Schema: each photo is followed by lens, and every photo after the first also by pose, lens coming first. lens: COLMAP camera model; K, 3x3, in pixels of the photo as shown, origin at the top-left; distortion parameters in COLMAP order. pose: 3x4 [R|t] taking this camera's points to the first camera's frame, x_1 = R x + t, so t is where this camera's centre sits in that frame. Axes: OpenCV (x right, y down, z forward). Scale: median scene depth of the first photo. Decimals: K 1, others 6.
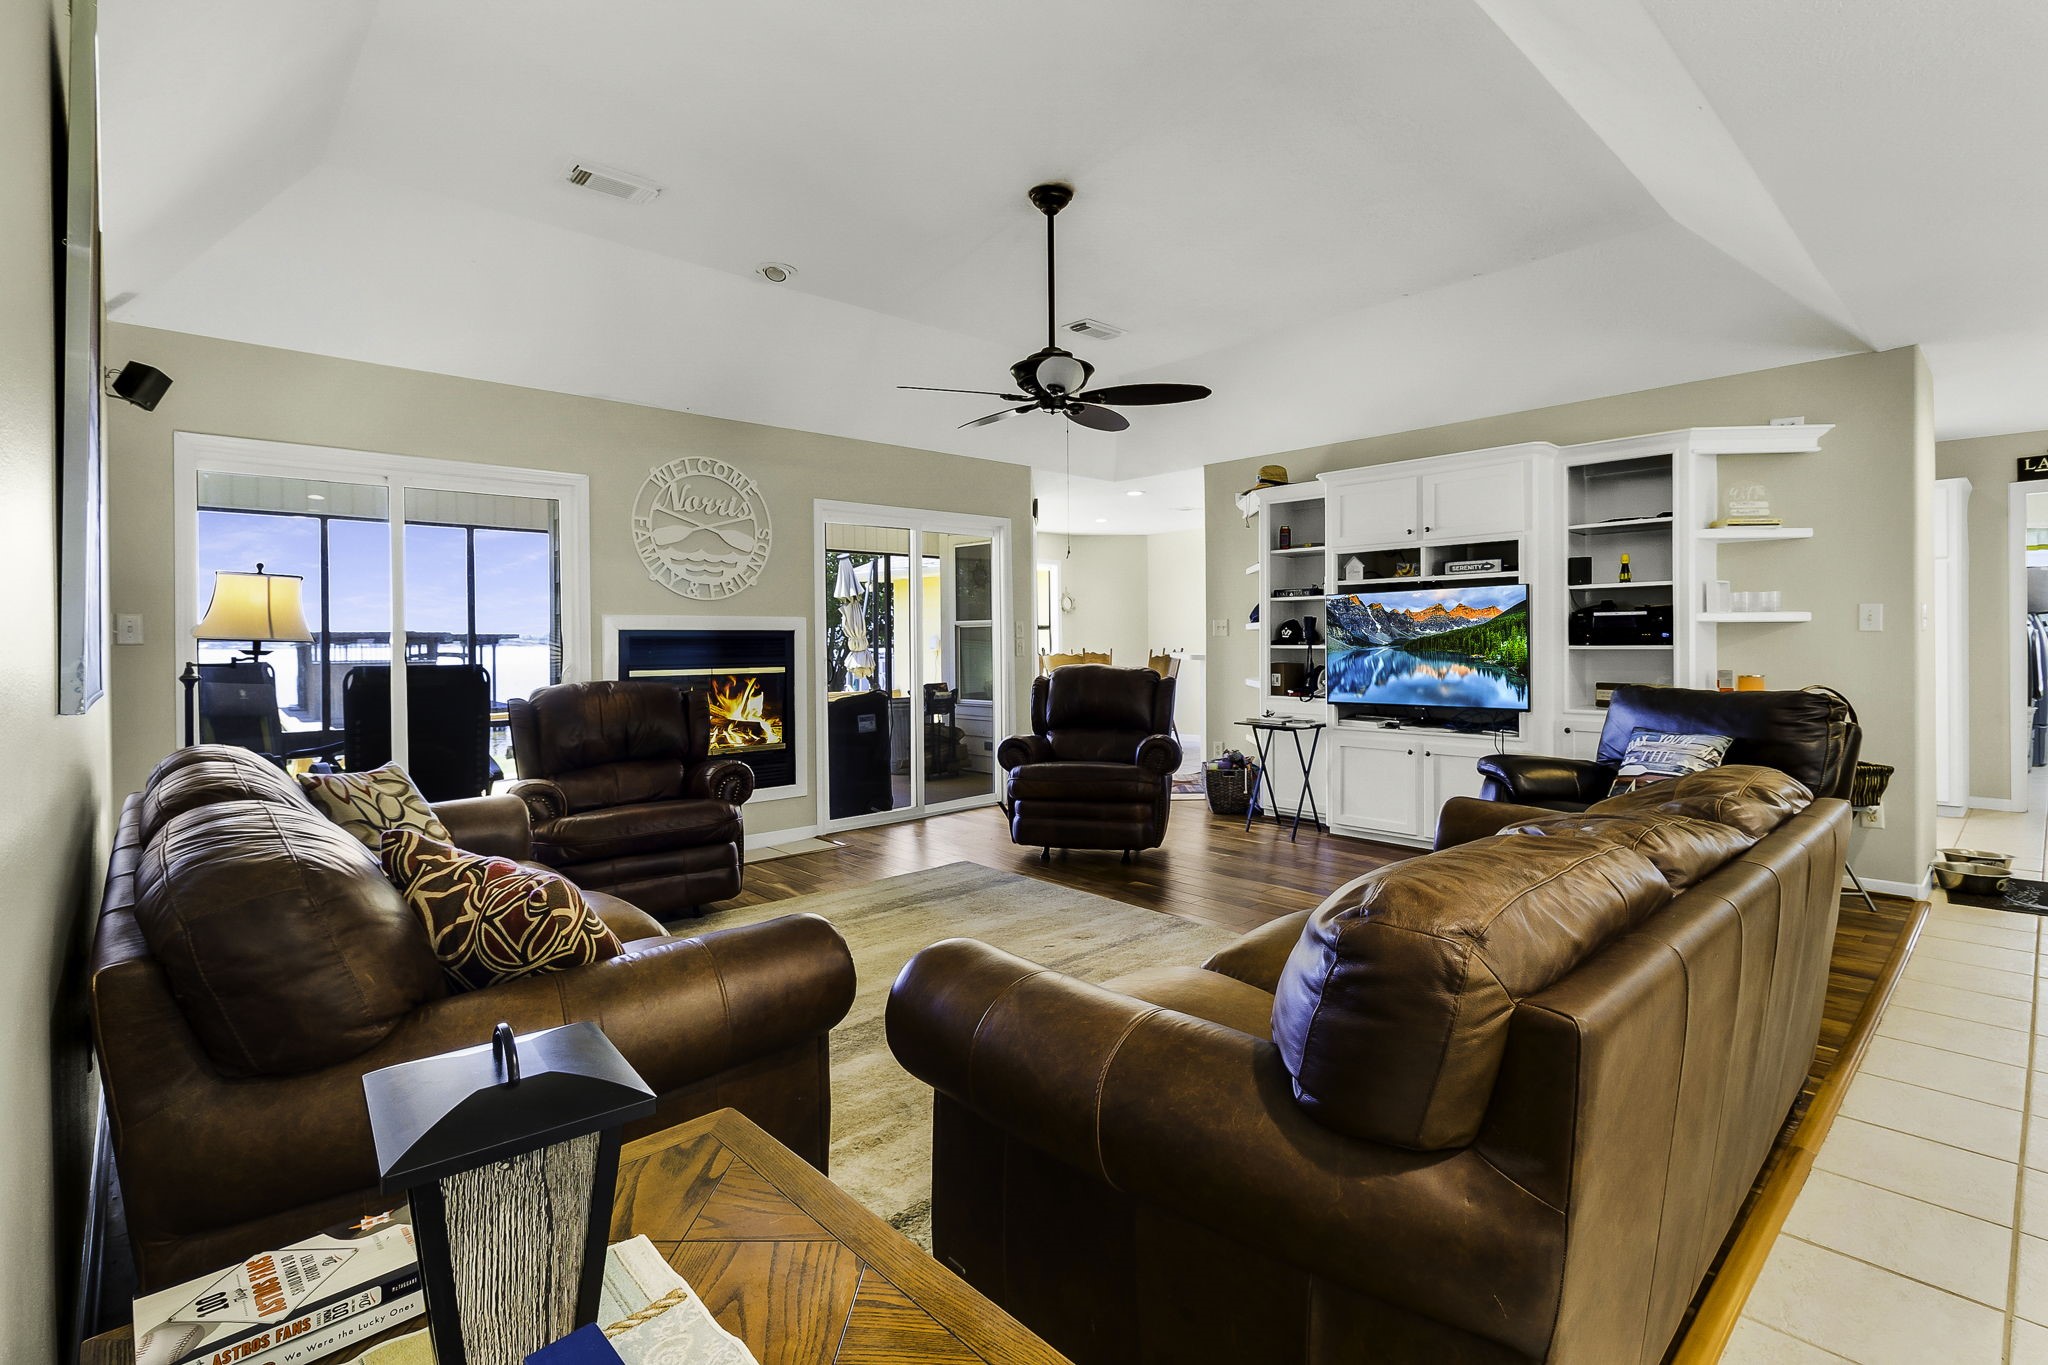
lens RADIAL K [[936.3, 0, 1011.3], [0, 936.3, 669.1], [0, 0, 1]] dist [-0.000770, -0.000104]
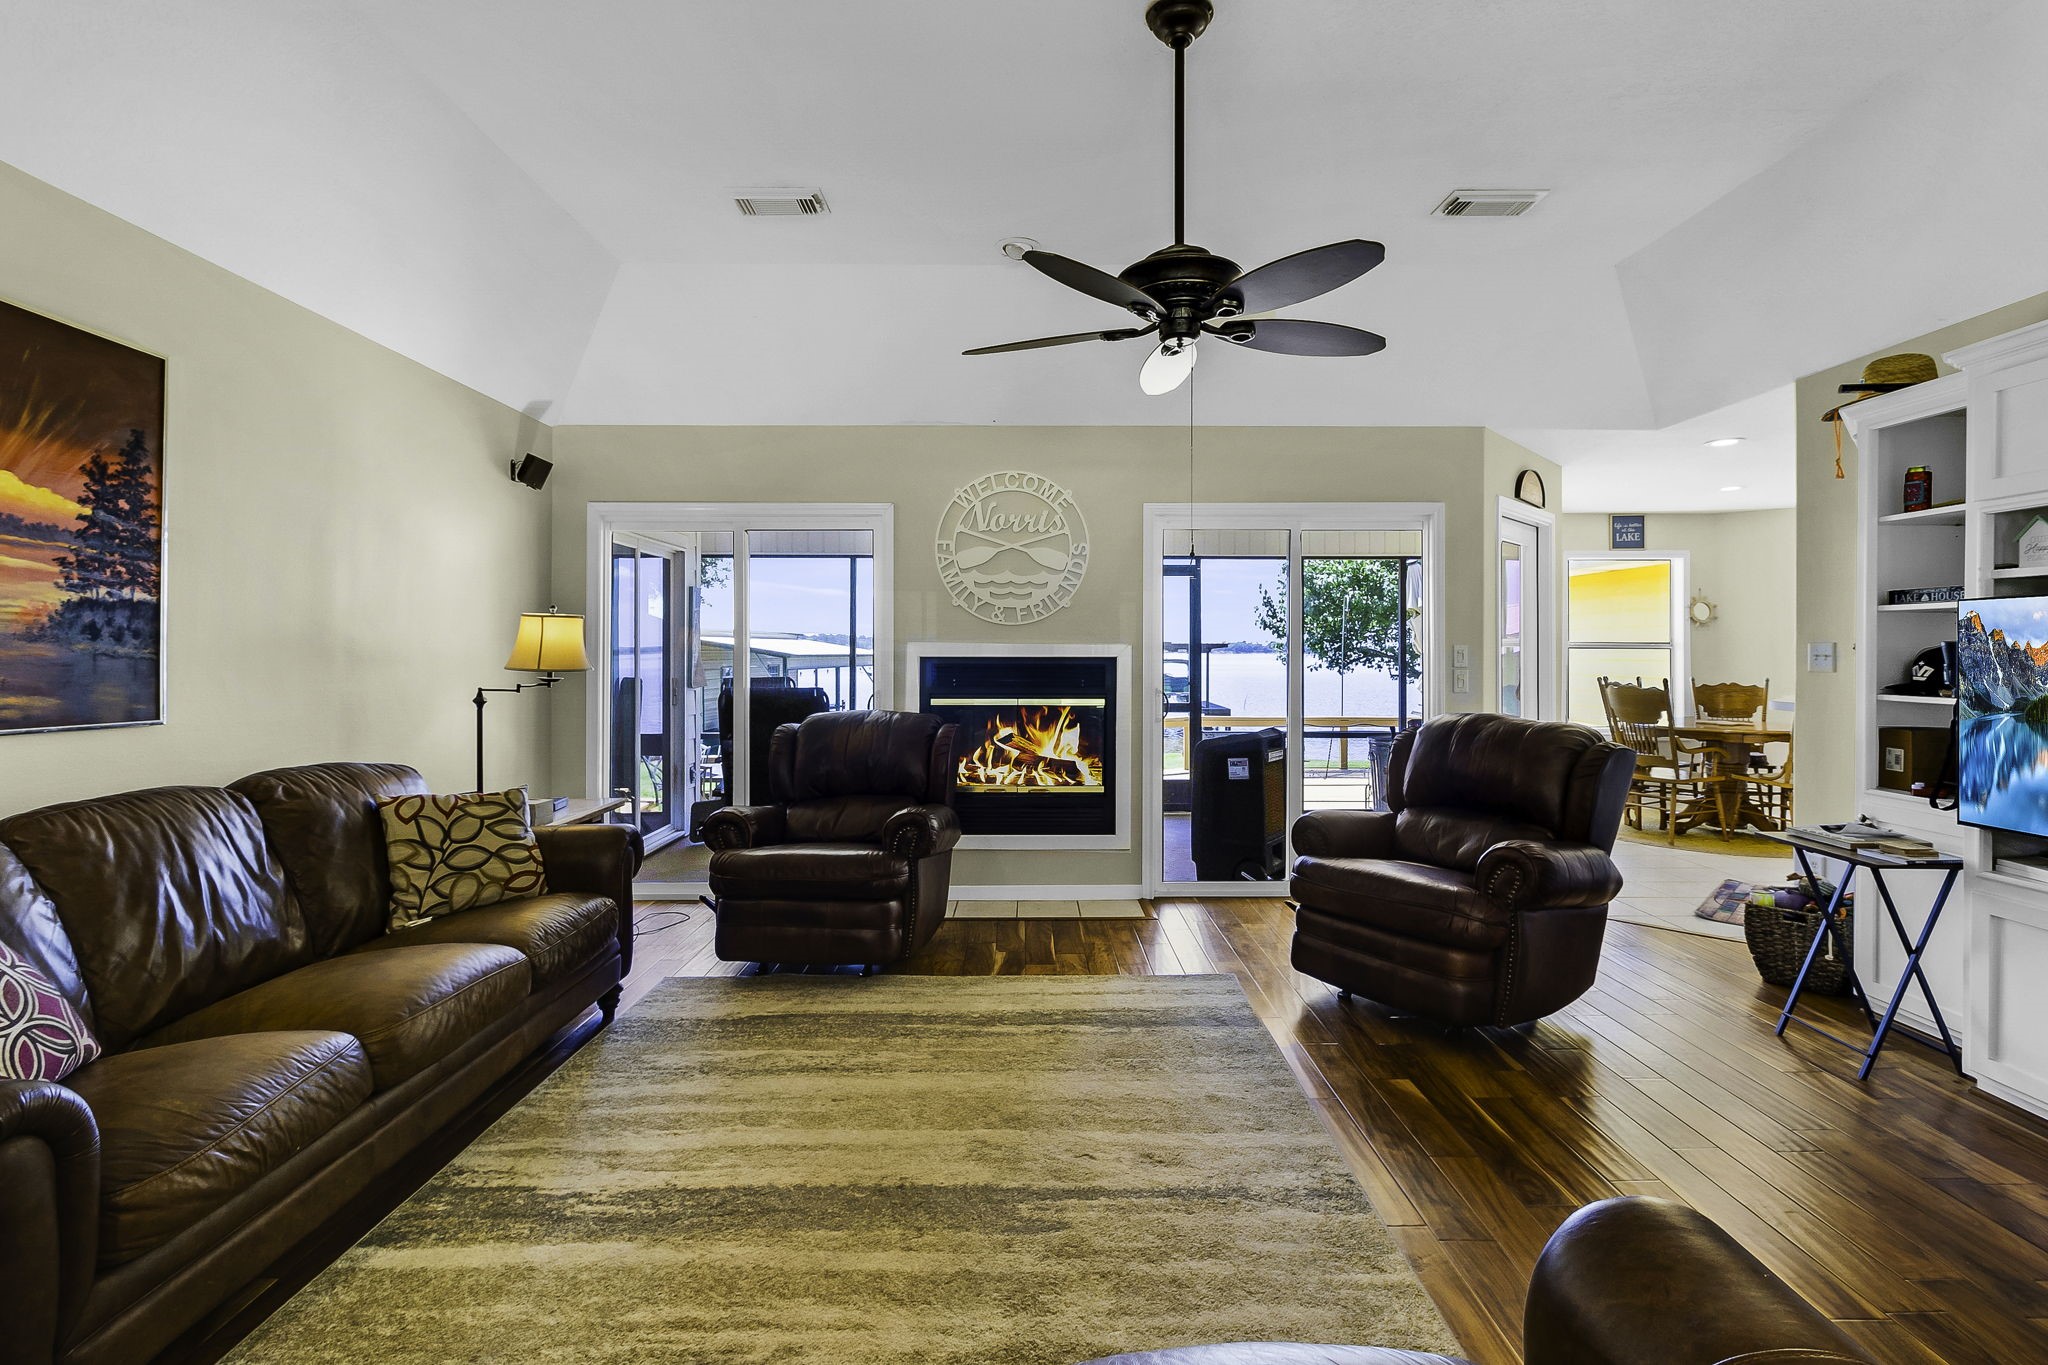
lens RADIAL K [[936.3, 0, 1024.0], [0, 936.3, 662.0], [0, 0, 1]] dist [-0.000770, -0.000104]
pose [[0.752007, 0.014865, -0.658988, 0.285297], [-0.025354, 0.999658, -0.006384, -0.030605], [0.658668, 0.021509, 0.752126, 0.306442]]
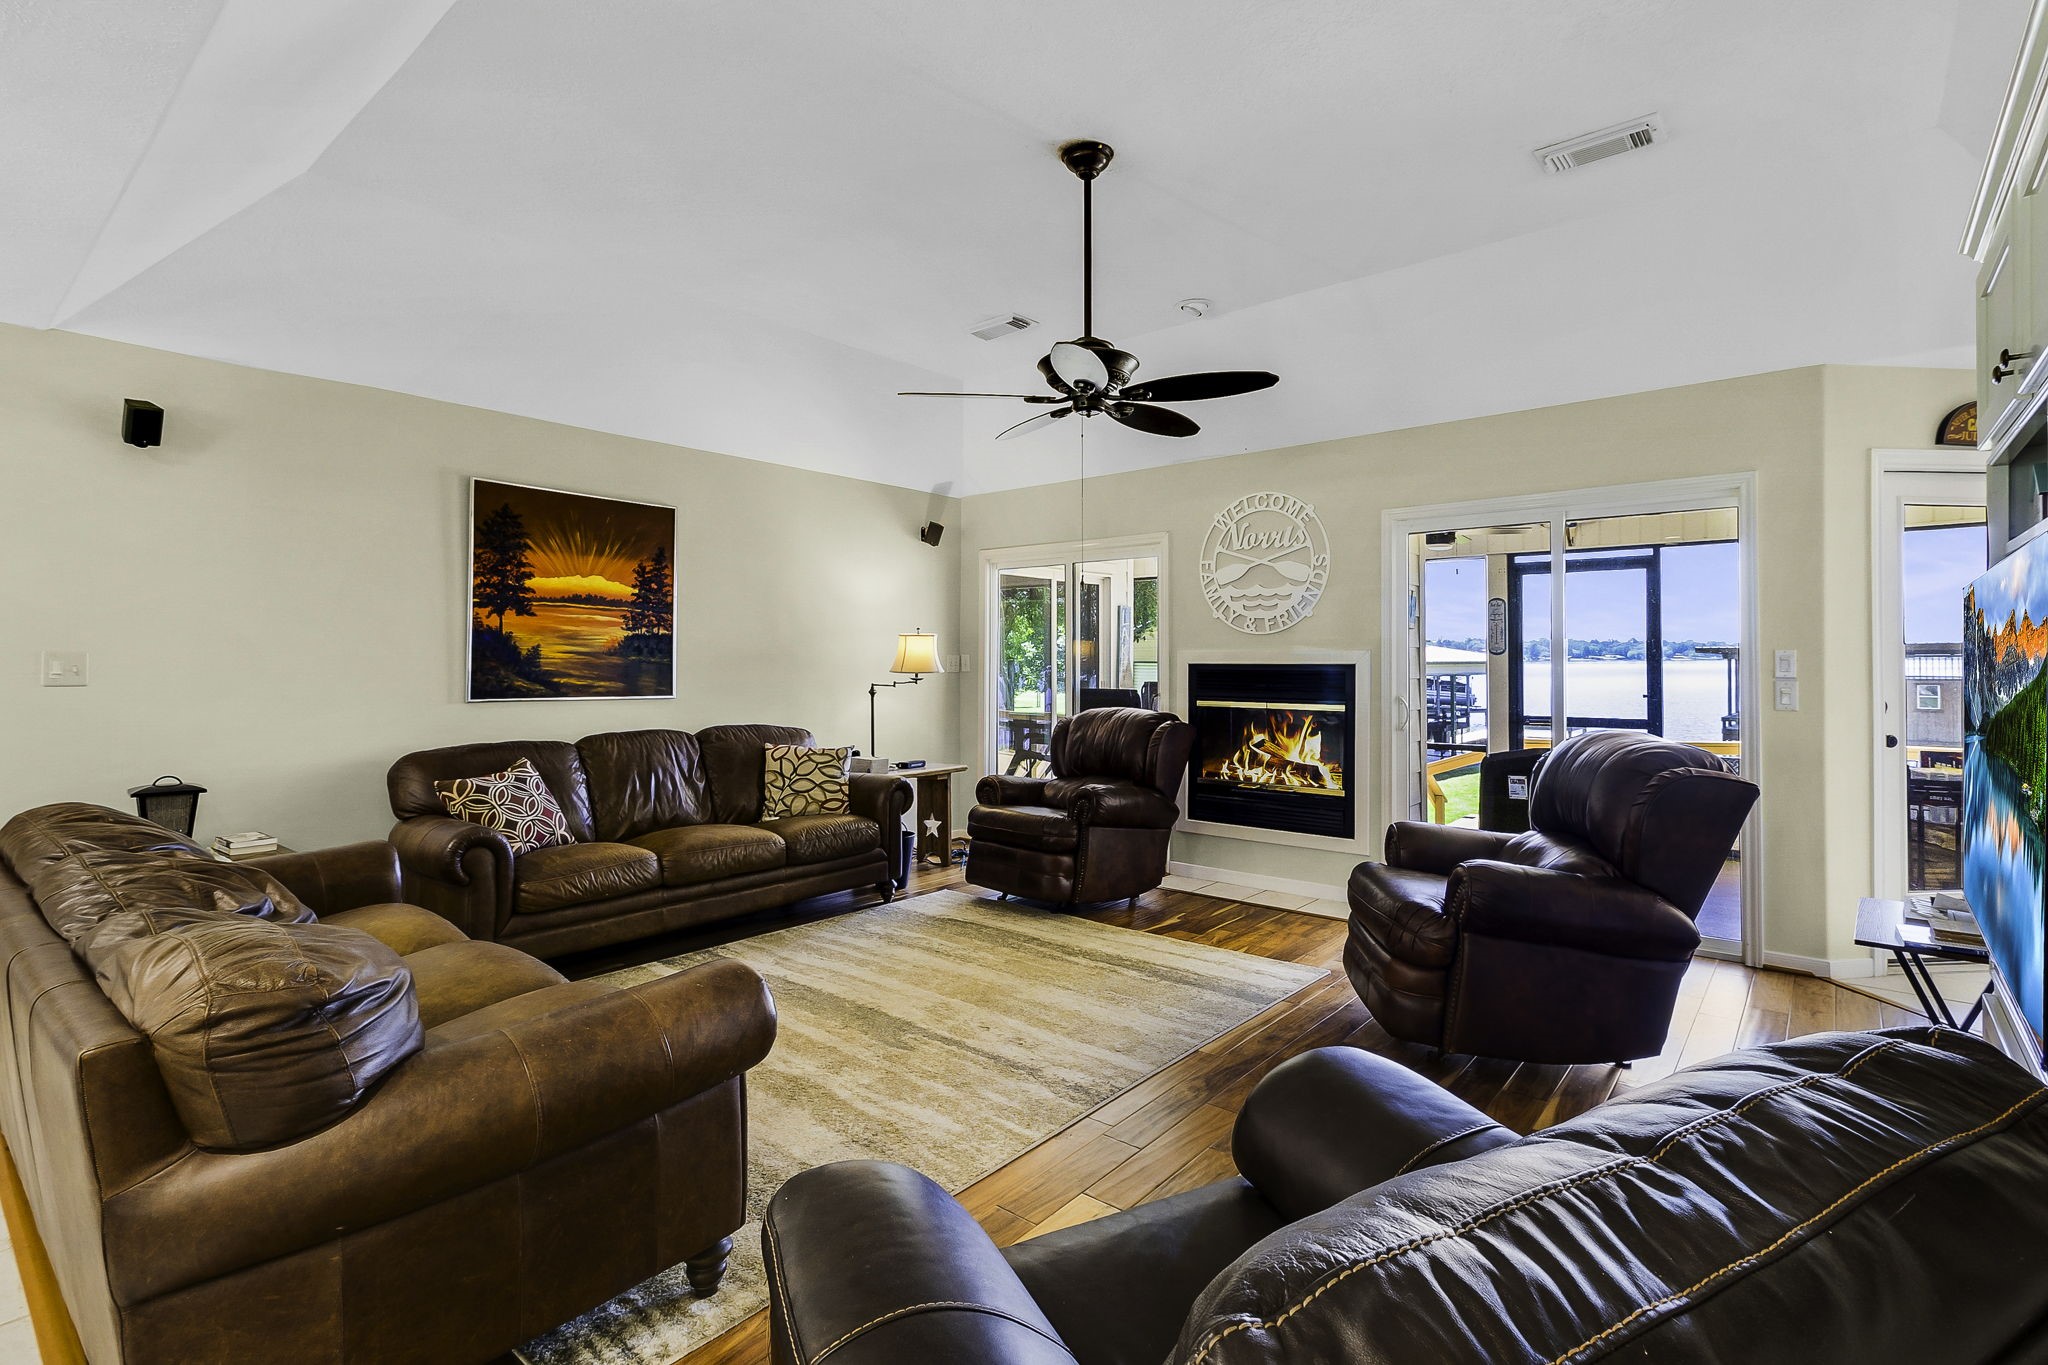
lens RADIAL K [[936.3, 0, 1022.0], [0, 936.3, 667.2], [0, 0, 1]] dist [-0.000770, -0.000104]
pose [[0.152045, 0.014412, -0.988269, 0.610320], [-0.028965, 0.999529, 0.010120, -0.040511], [0.987949, 0.027087, 0.152391, 0.581655]]
